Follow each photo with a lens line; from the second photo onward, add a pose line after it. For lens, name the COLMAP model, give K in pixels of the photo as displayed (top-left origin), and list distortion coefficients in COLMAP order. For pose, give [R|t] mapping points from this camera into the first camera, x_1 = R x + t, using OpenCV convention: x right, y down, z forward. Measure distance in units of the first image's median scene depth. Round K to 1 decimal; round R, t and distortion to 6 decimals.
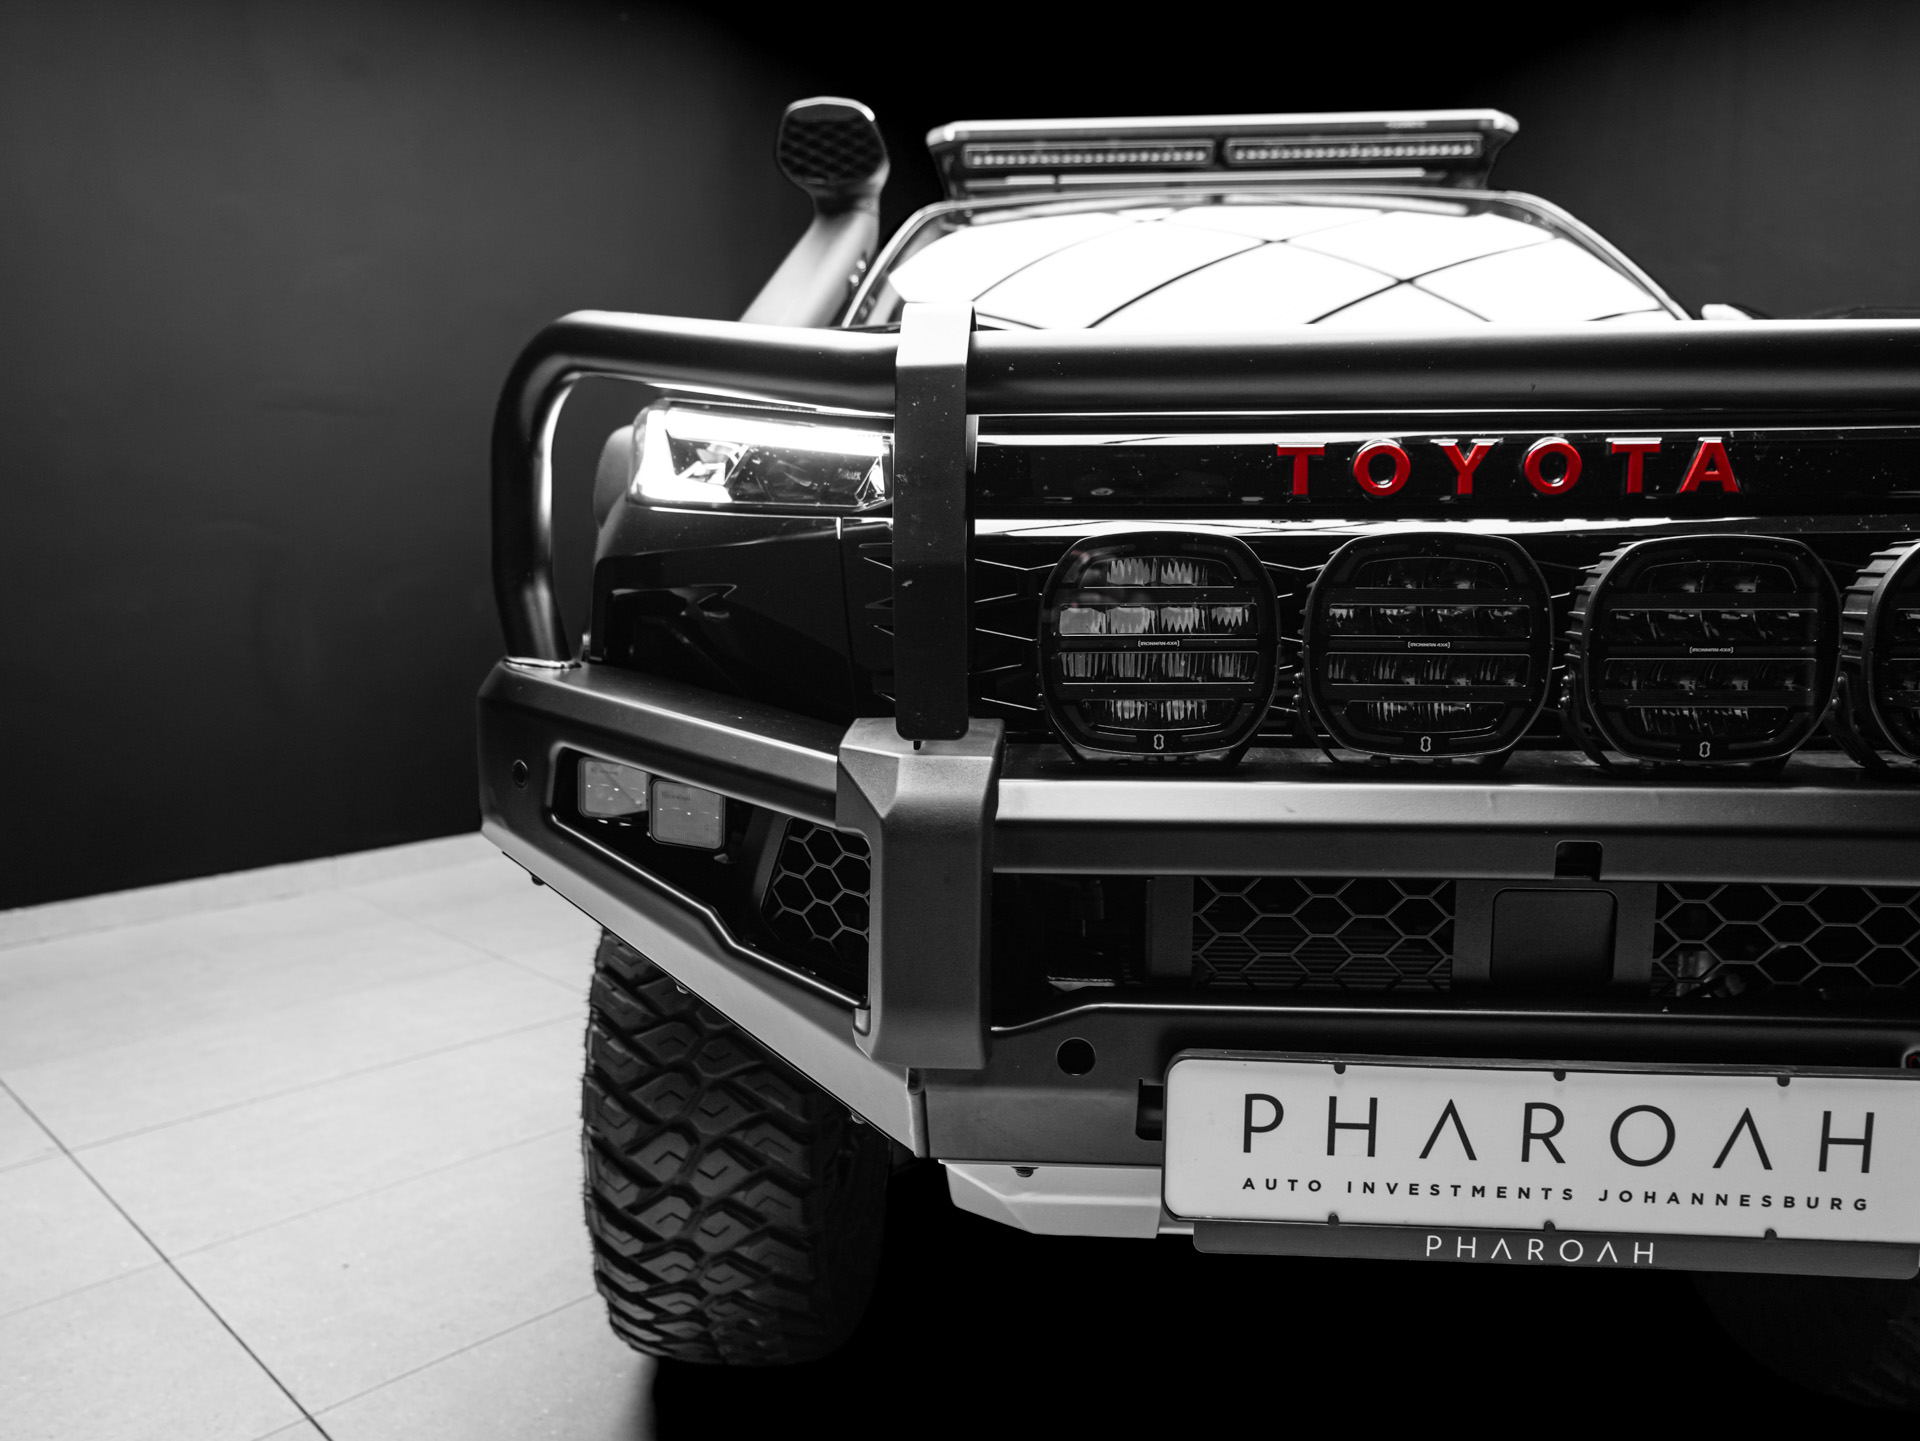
lens RADIAL K [[1435.9, 0, 960.0], [0, 1435.9, 720.5], [0, 0, 1]] dist [-0.027732, 0.063136]
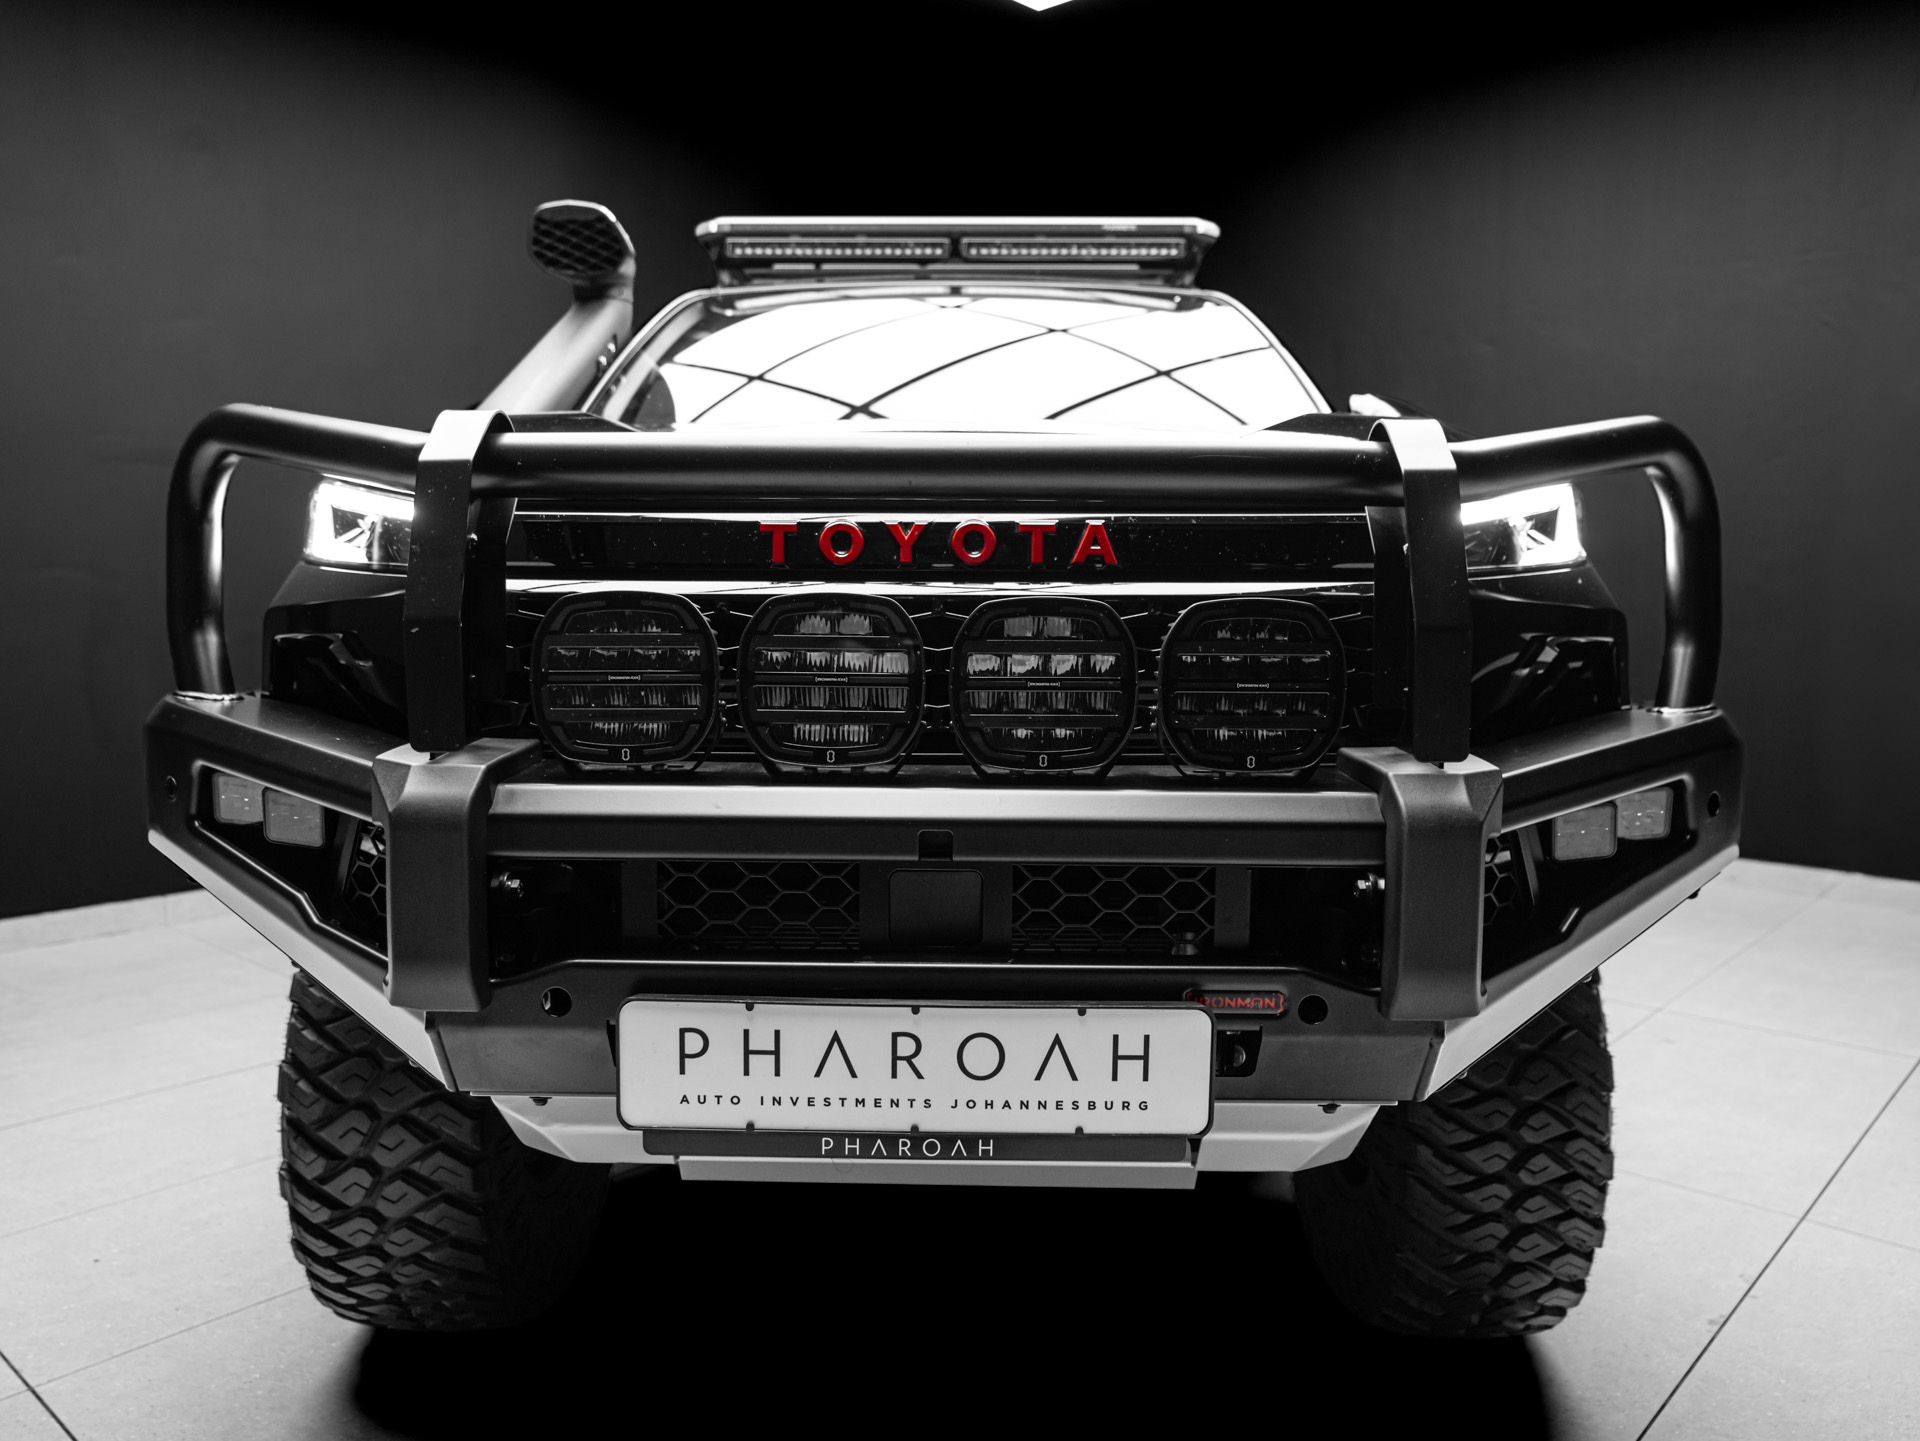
lens RADIAL K [[1435.9, 0, 960.0], [0, 1435.9, 720.5], [0, 0, 1]] dist [-0.027732, 0.063136]
pose [[0.998540, 0.003007, 0.053928, 0.212257], [-0.001087, 0.999366, -0.035600, 0.017129], [-0.054001, 0.035489, 0.997910, -0.170491]]
